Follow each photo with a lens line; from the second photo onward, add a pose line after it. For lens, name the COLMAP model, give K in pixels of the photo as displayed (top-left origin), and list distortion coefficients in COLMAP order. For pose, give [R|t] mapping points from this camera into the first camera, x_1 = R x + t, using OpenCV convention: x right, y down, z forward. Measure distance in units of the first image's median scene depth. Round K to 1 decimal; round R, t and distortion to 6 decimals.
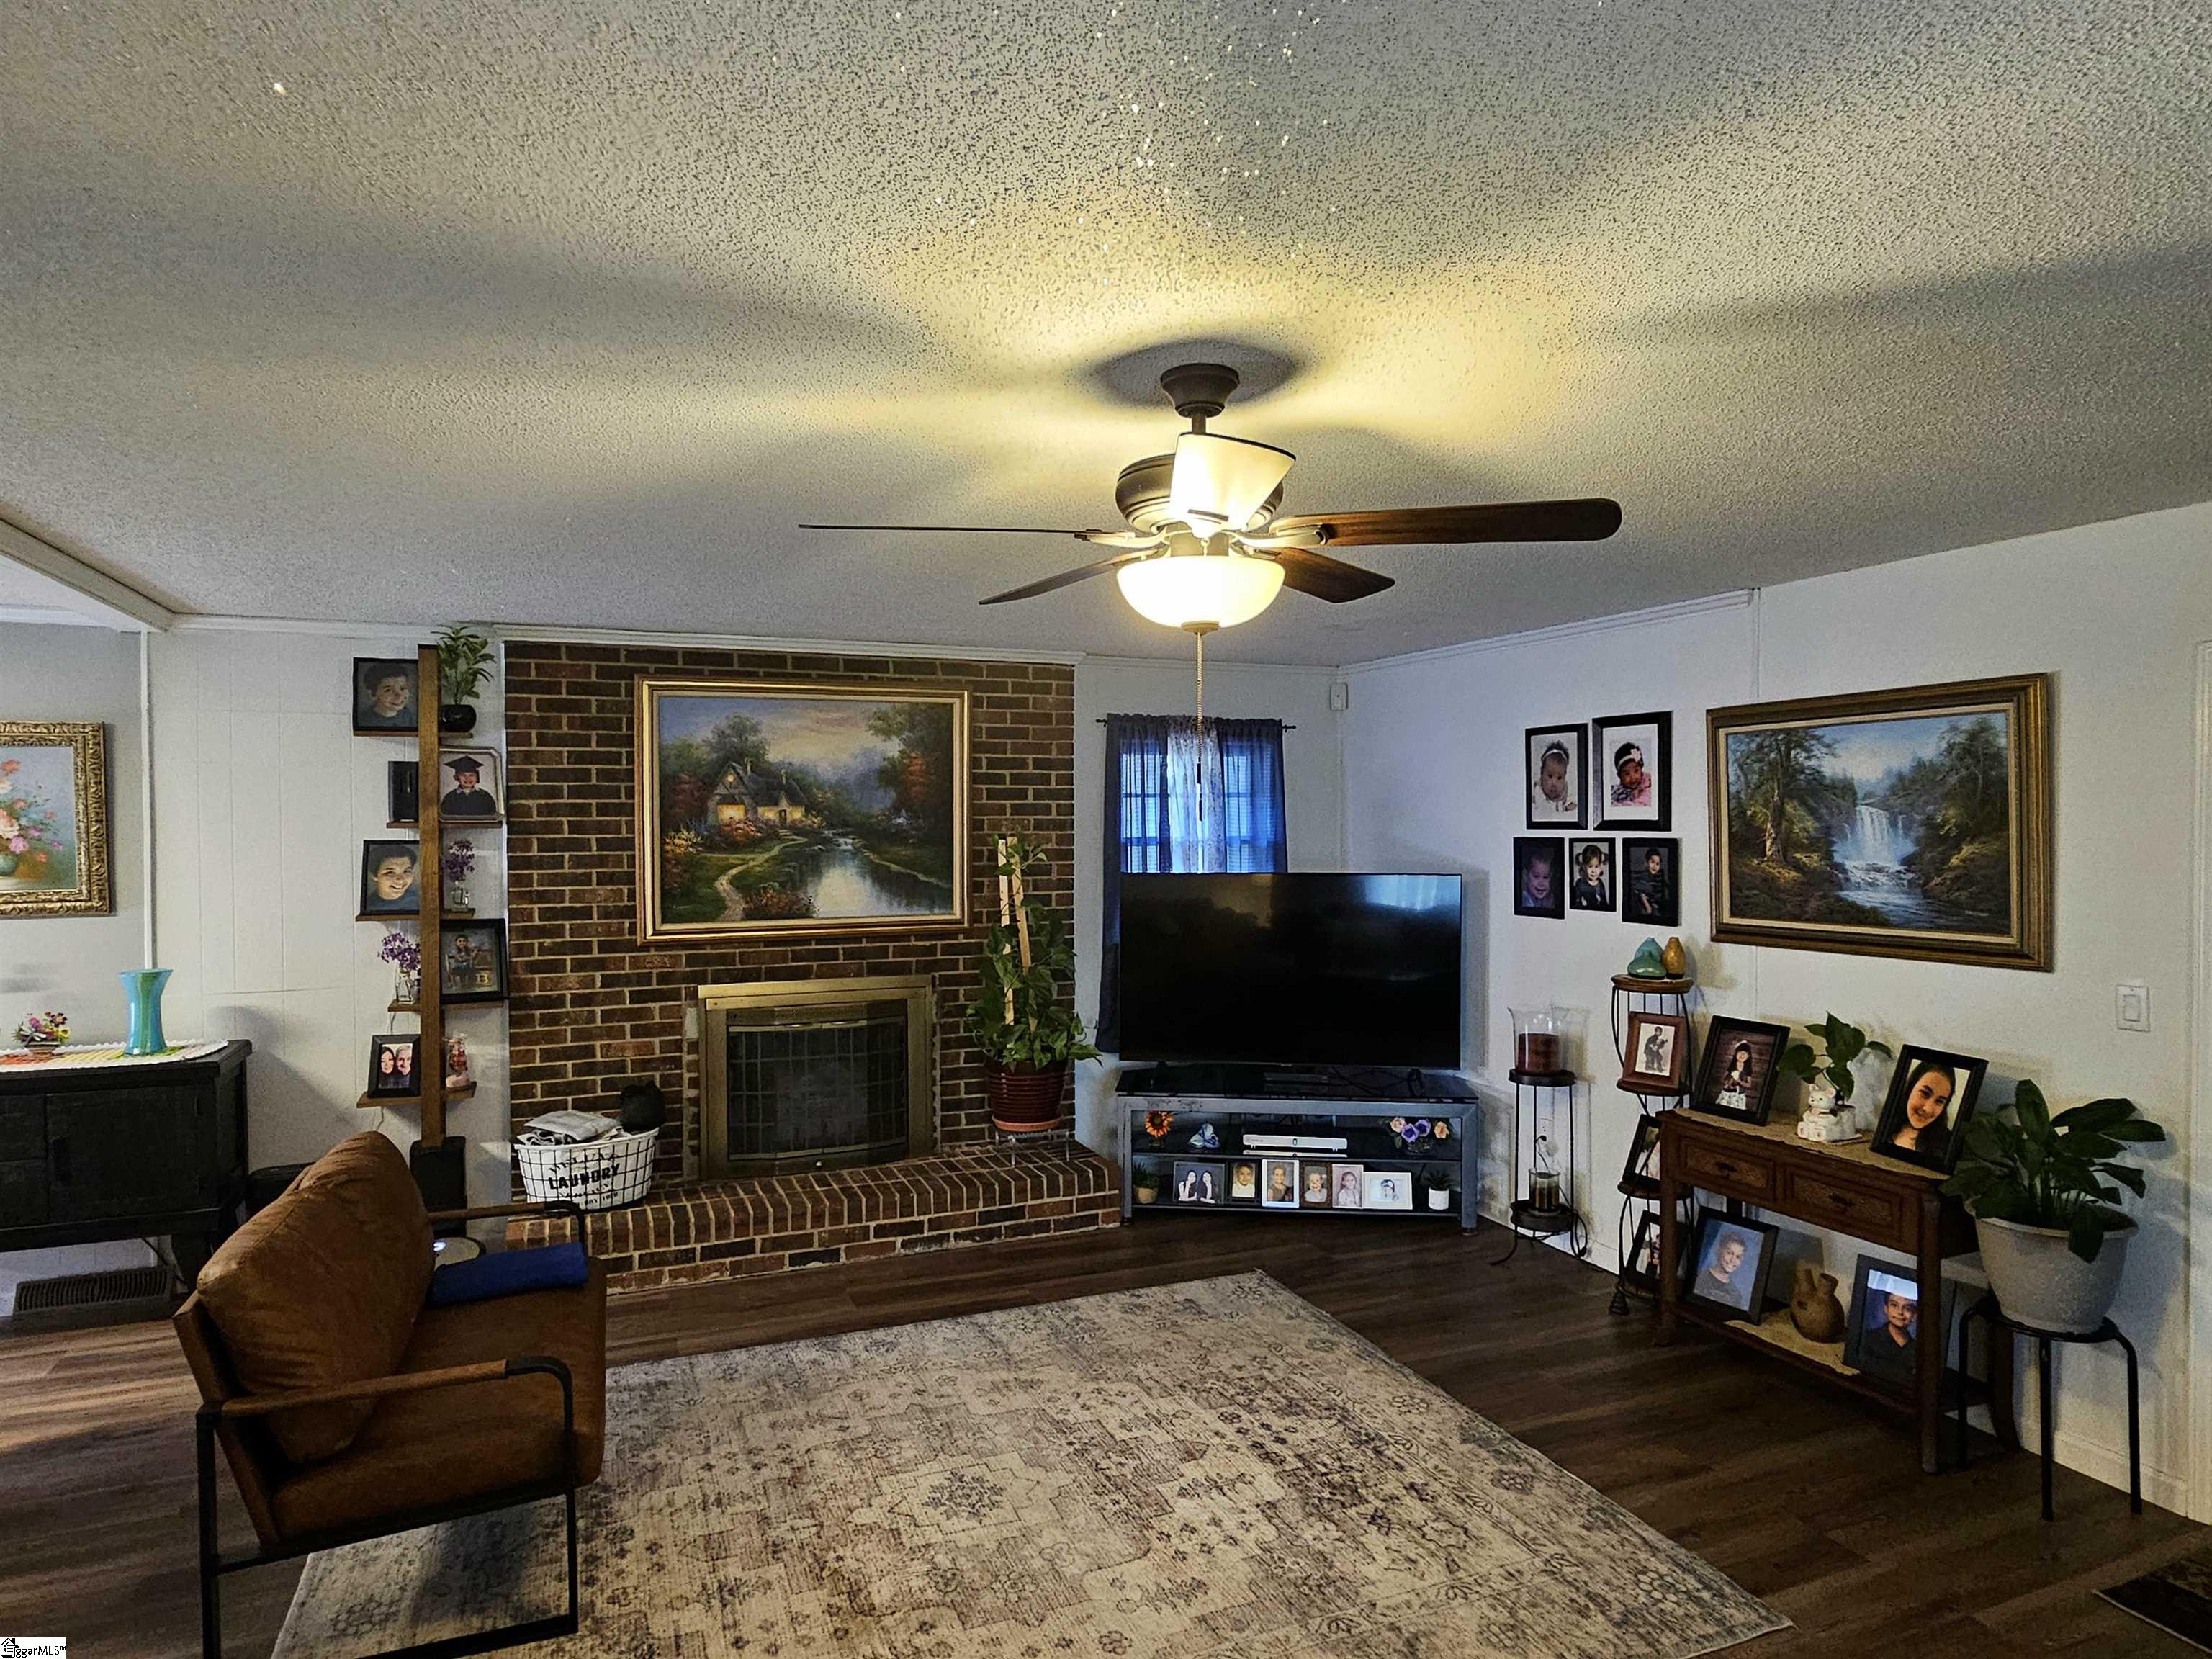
lens RADIAL K [[1281.5, 0, 1106.1], [0, 1281.5, 832.5], [0, 0, 1]] dist [0.004884, 0.001018]
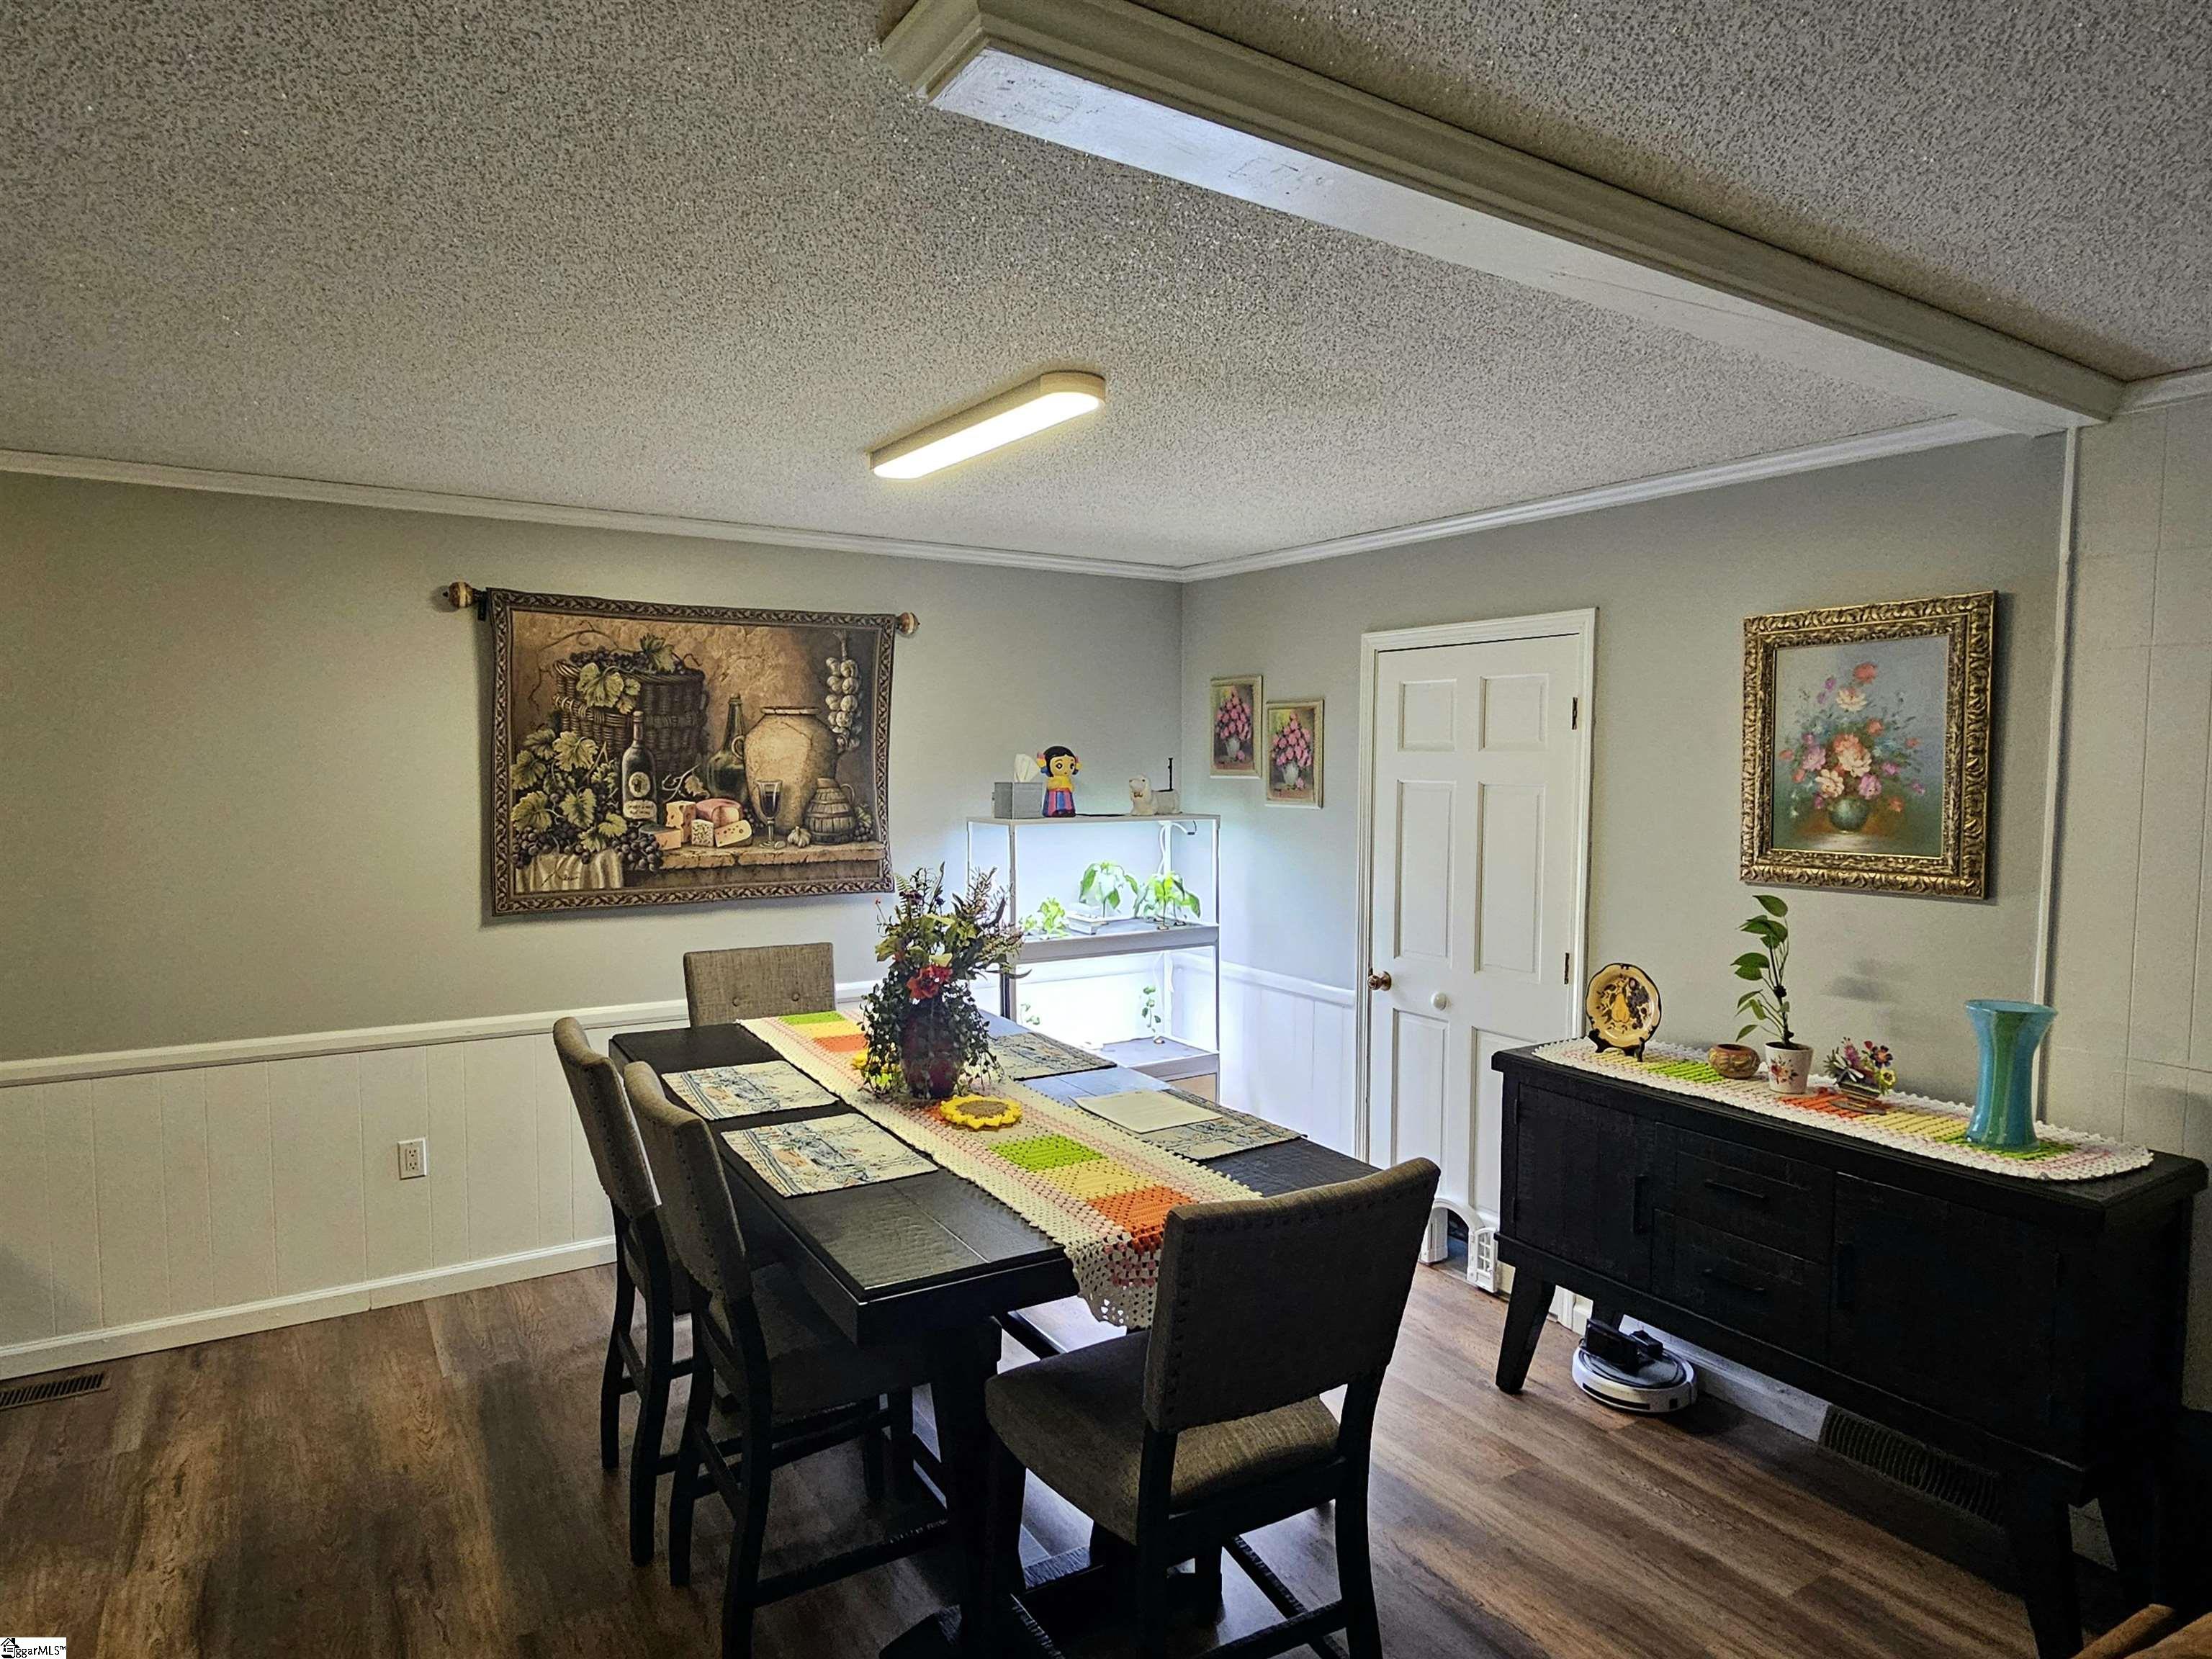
lens RADIAL K [[1281.5, 0, 1100.9], [0, 1281.5, 848.3], [0, 0, 1]] dist [0.004884, 0.001018]
pose [[0.169619, 0.074295, -0.982705, -0.239734], [-0.019954, 0.997209, 0.071947, 0.001614], [0.985308, 0.007405, 0.170629, 0.477747]]
